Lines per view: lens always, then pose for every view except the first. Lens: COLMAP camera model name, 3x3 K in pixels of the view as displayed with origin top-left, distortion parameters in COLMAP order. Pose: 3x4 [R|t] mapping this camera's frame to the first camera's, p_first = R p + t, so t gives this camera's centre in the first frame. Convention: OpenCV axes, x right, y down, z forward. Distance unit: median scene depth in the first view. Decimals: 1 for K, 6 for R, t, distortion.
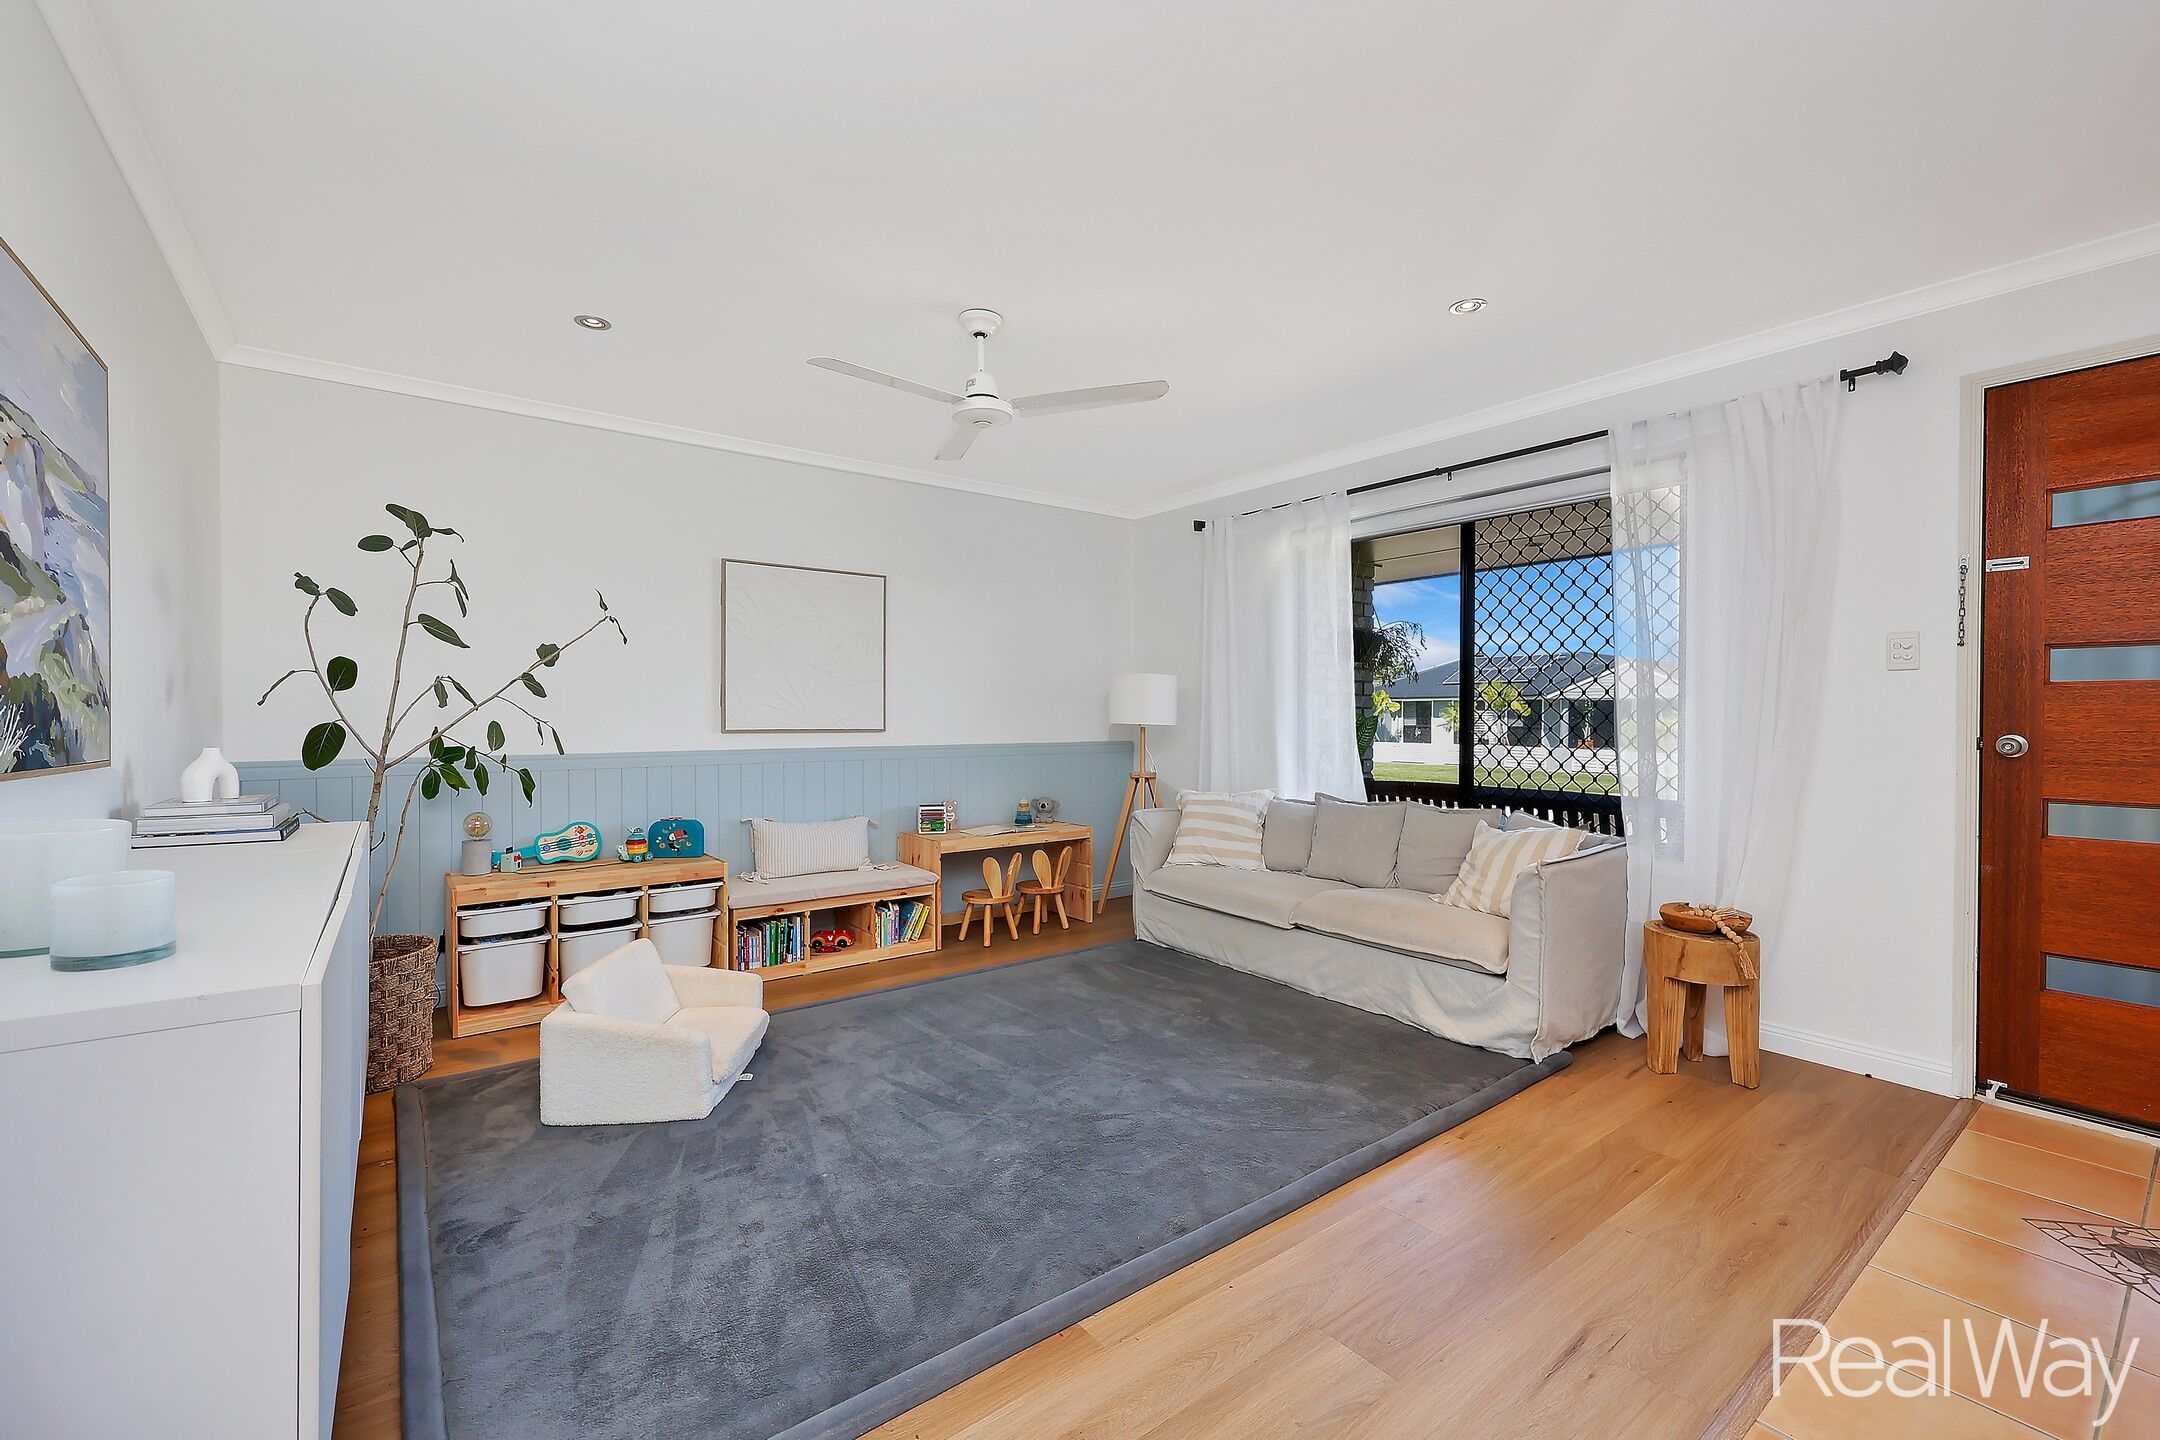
lens RADIAL K [[878.1, 0, 1080.0], [0, 878.1, 720.0], [0, 0, 1]] dist [-0.000168, -0.000036]
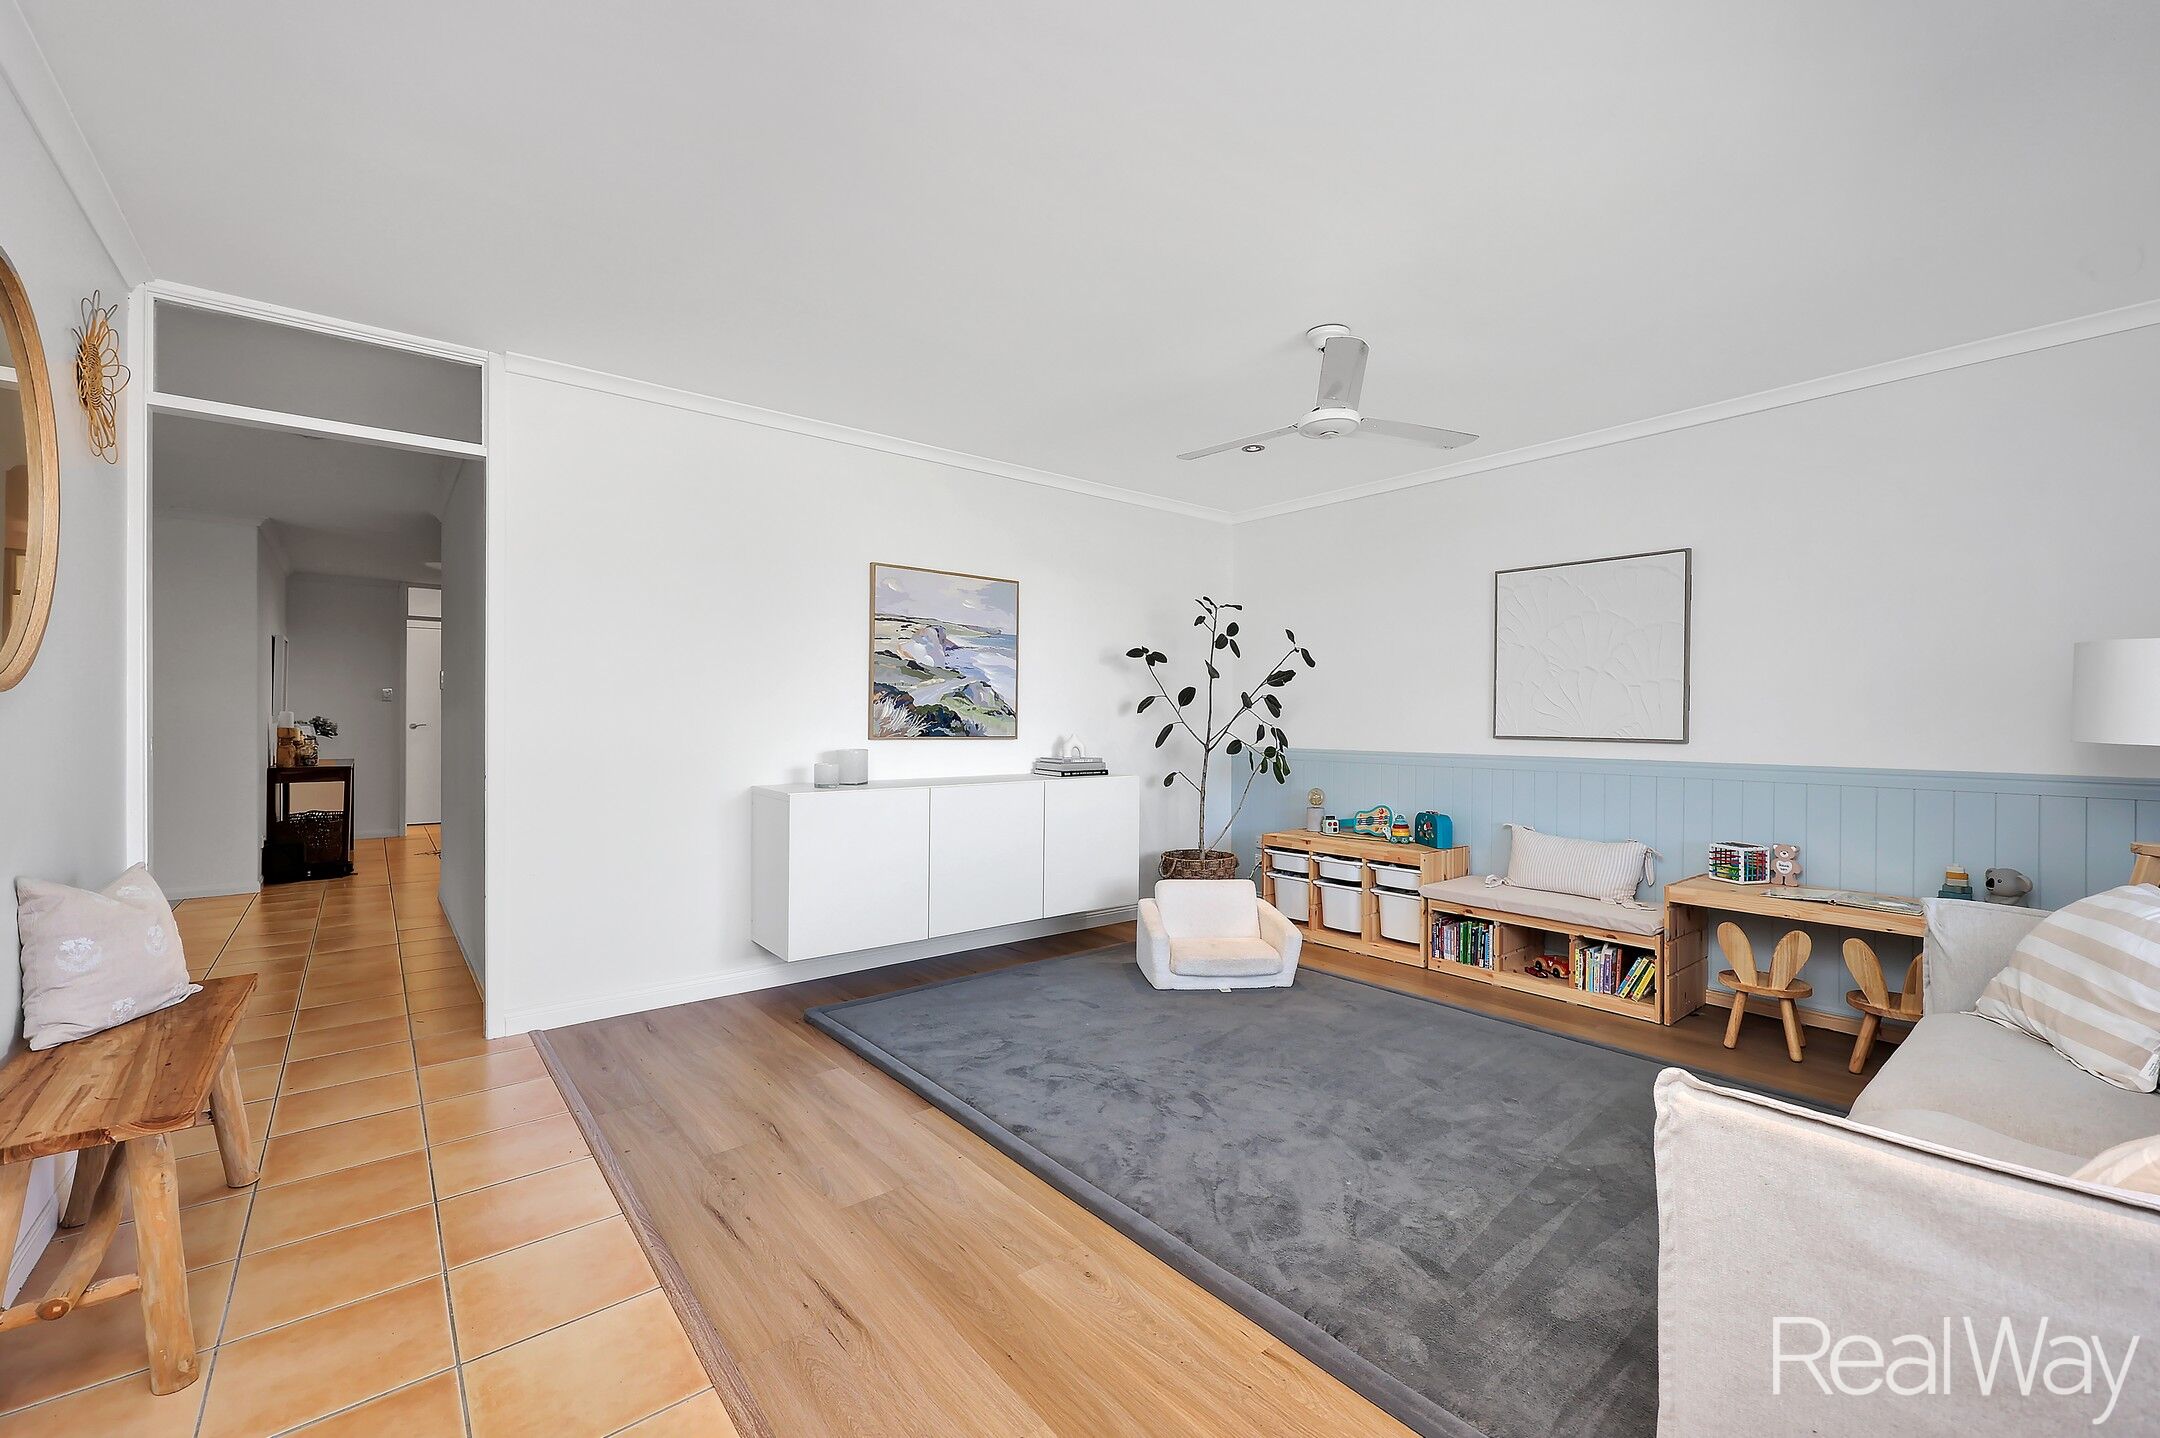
lens RADIAL K [[878.1, 0, 1080.0], [0, 878.1, 719.0], [0, 0, 1]] dist [-0.000168, -0.000036]
pose [[0.044536, -0.000432, -0.999008, 0.691701], [-0.011527, 0.999933, -0.000947, -0.002289], [0.998941, 0.011557, 0.044528, 0.519748]]
